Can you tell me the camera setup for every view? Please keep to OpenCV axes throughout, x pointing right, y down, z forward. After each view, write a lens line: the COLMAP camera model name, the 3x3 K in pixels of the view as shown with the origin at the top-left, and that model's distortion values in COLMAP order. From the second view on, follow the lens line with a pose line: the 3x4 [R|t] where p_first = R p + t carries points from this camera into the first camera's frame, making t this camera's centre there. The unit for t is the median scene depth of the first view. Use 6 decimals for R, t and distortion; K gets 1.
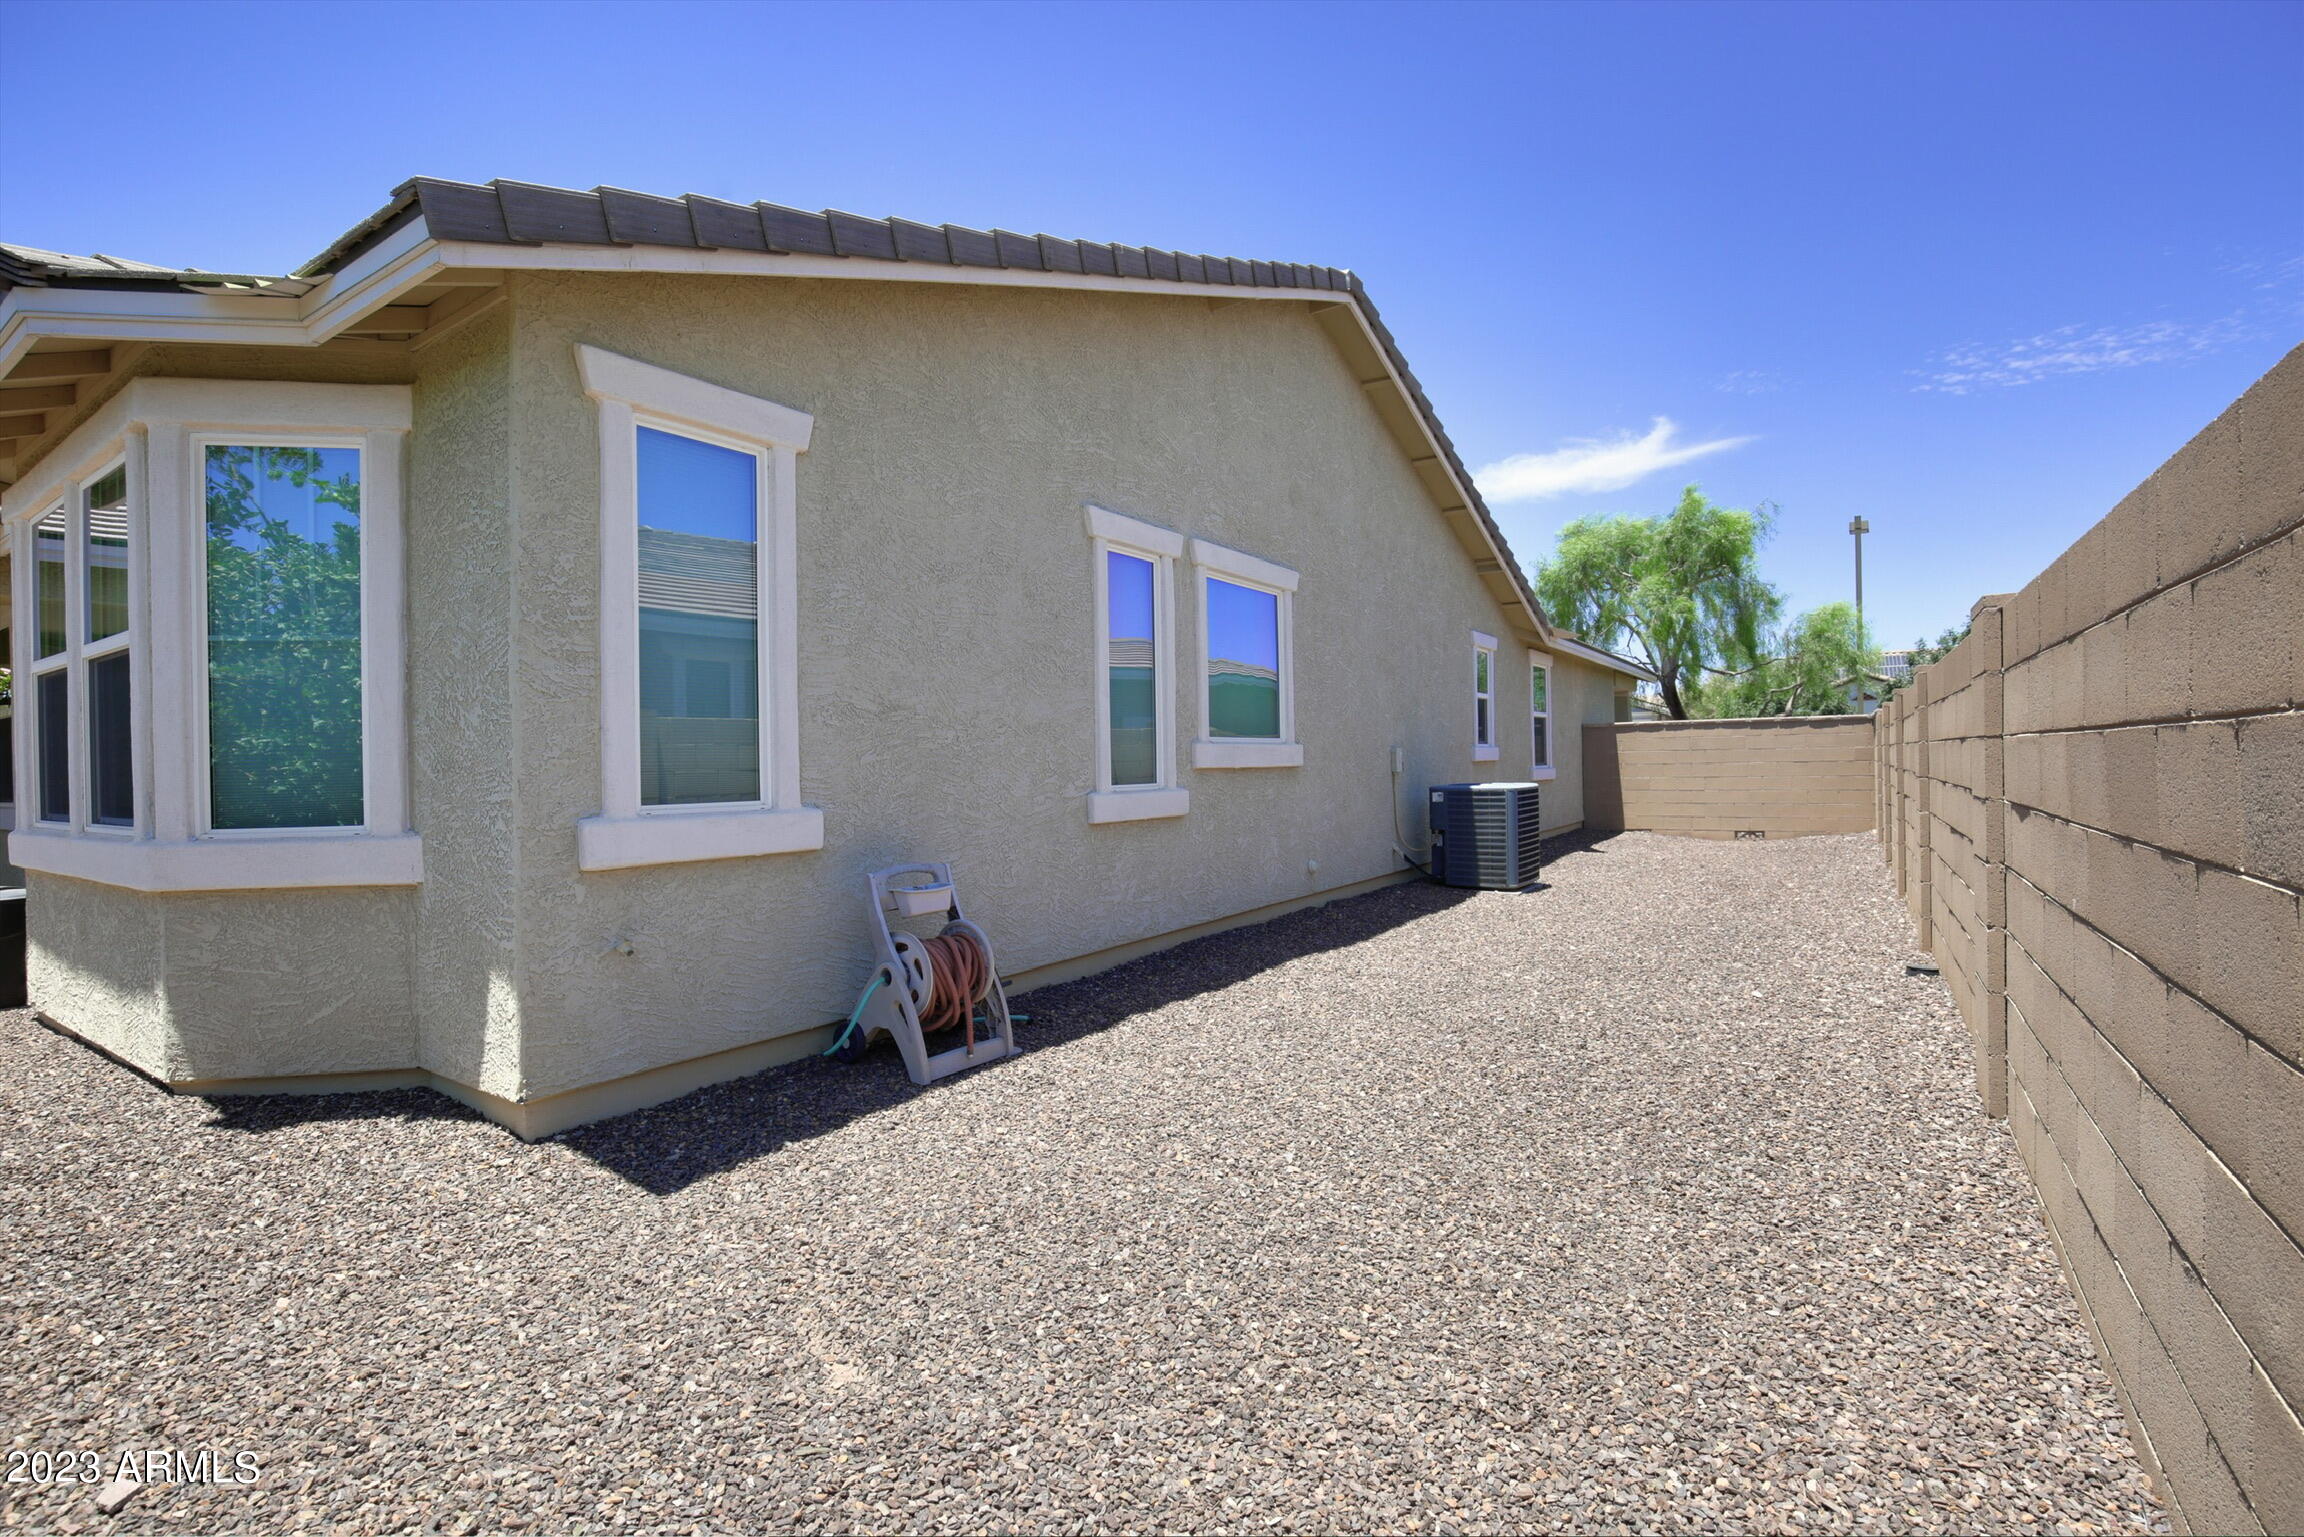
lens RADIAL K [[1061.4, 0, 1150.1], [0, 1061.4, 761.3], [0, 0, 1]] dist [-0.016772, 0.003073]
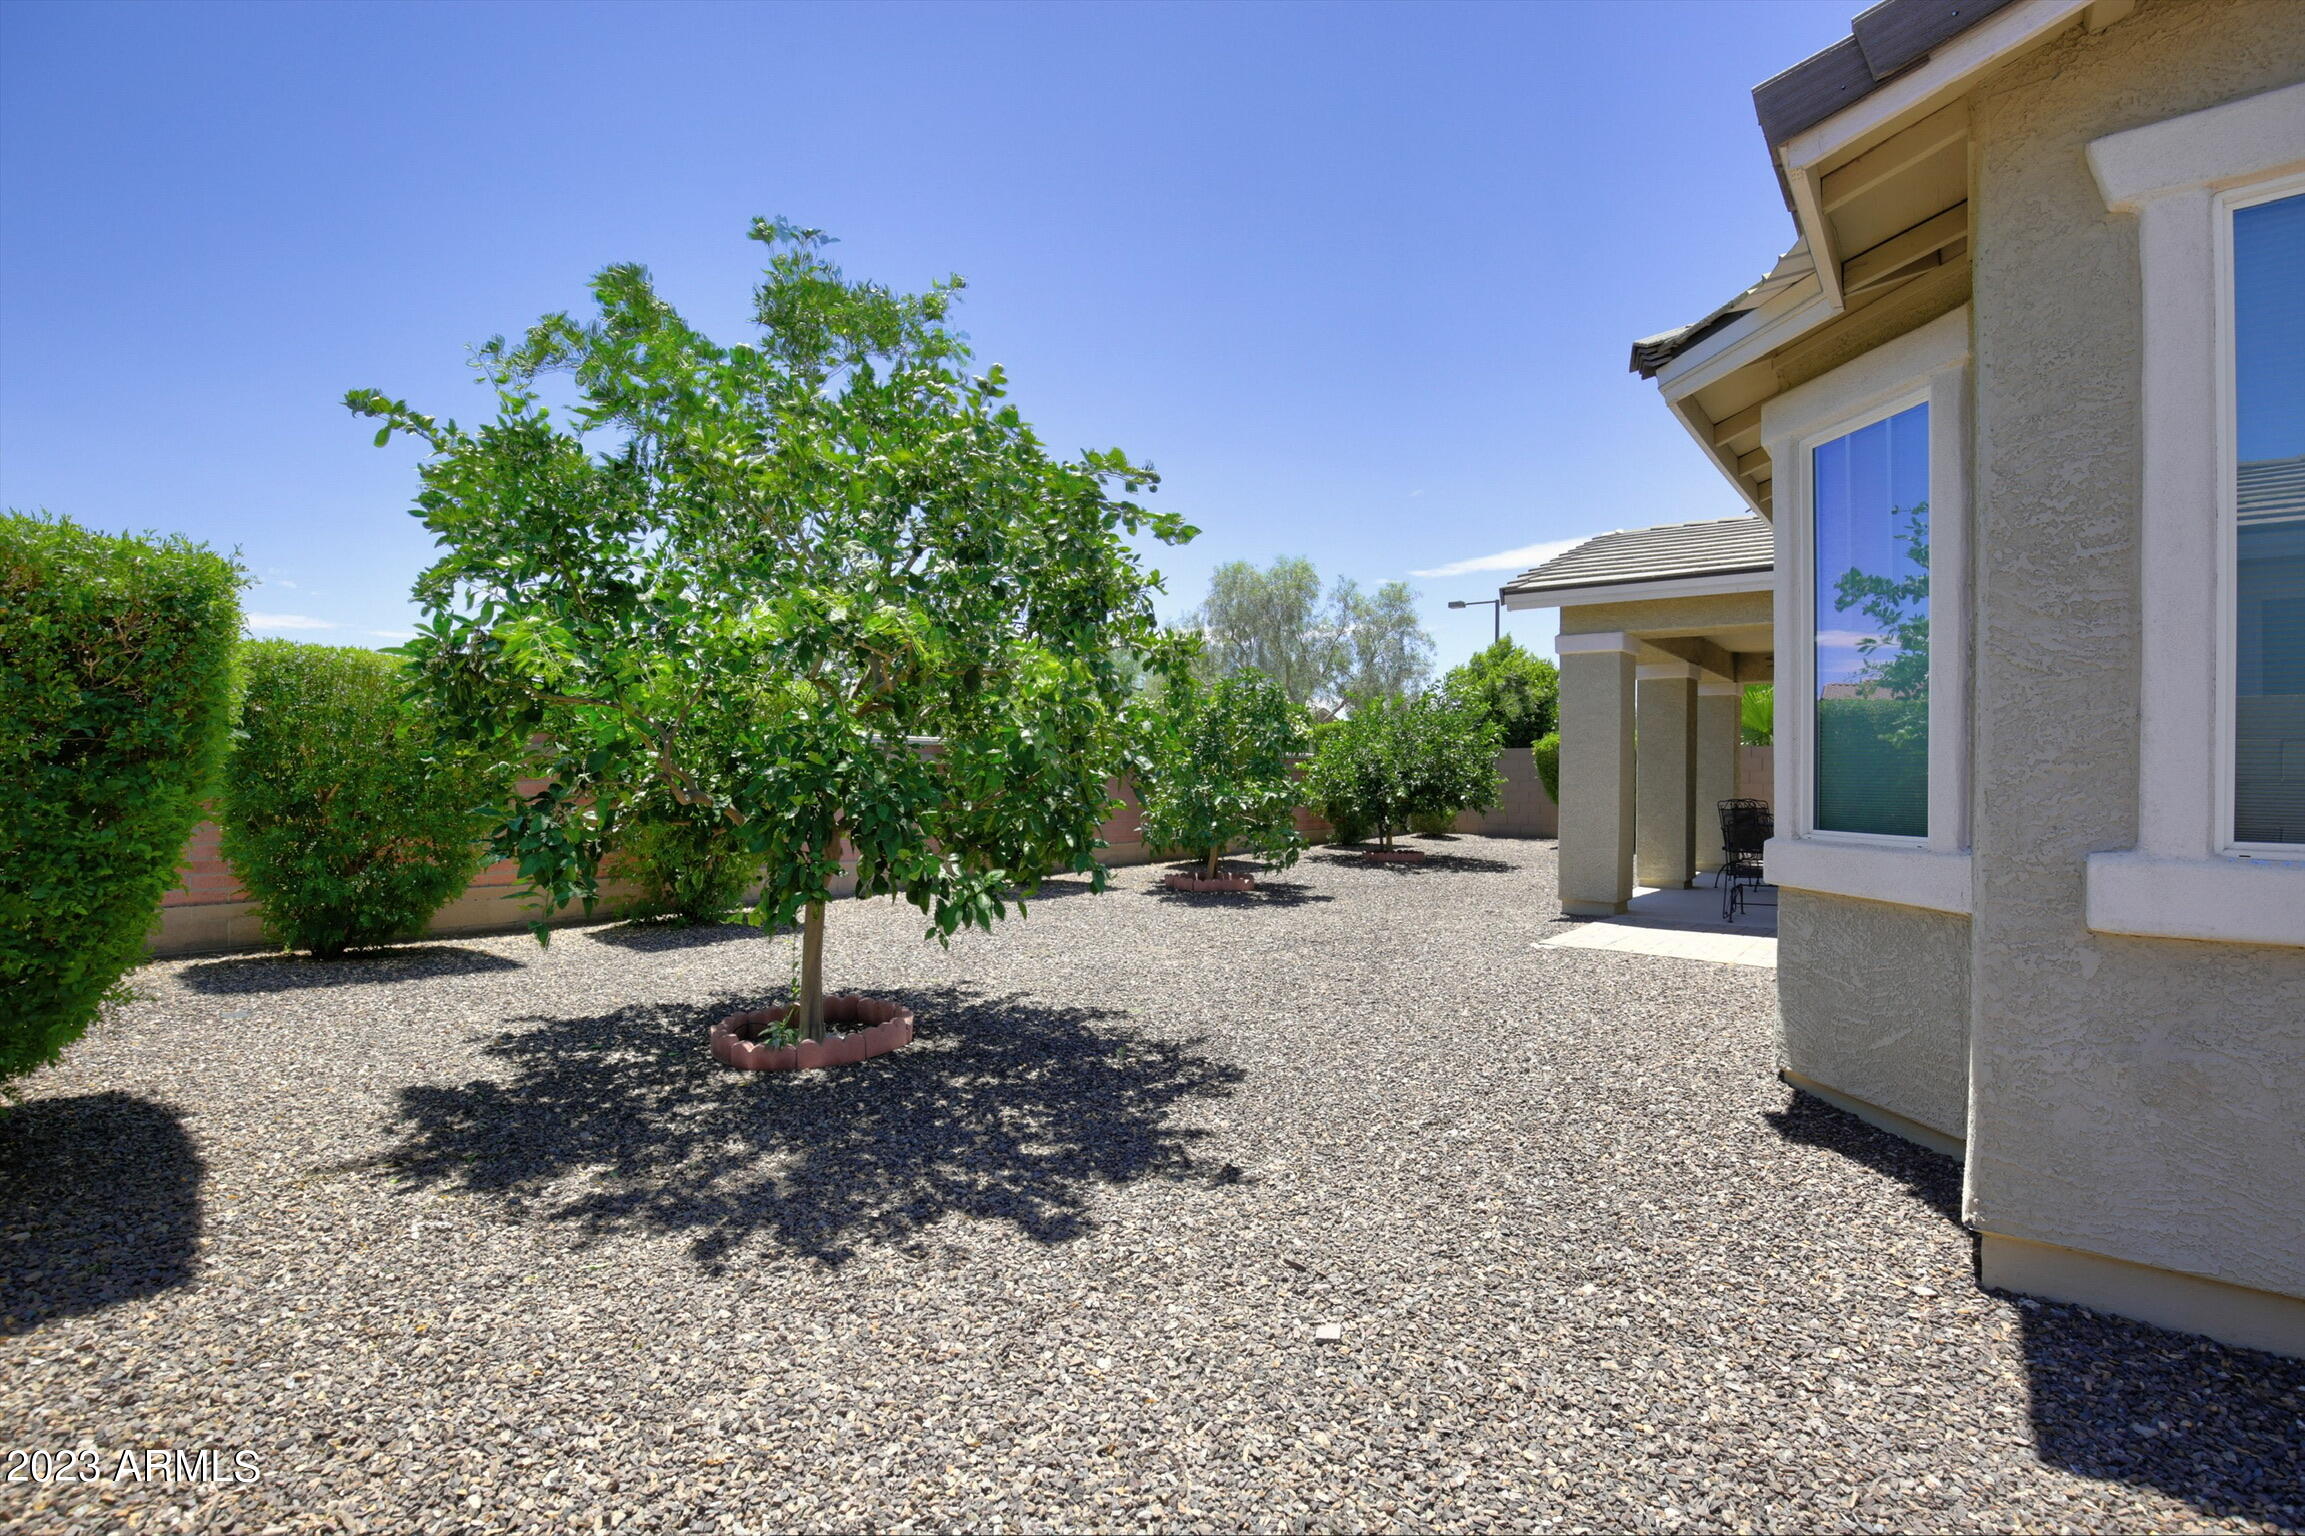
lens RADIAL K [[1061.9, 0, 1154.4], [0, 1061.9, 765.3], [0, 0, 1]] dist [-0.016772, 0.003073]
pose [[-0.055253, 0.009687, -0.998425, 0.158494], [-0.009094, 0.999907, 0.010205, -0.002008], [0.998431, 0.009643, -0.055160, 0.445063]]
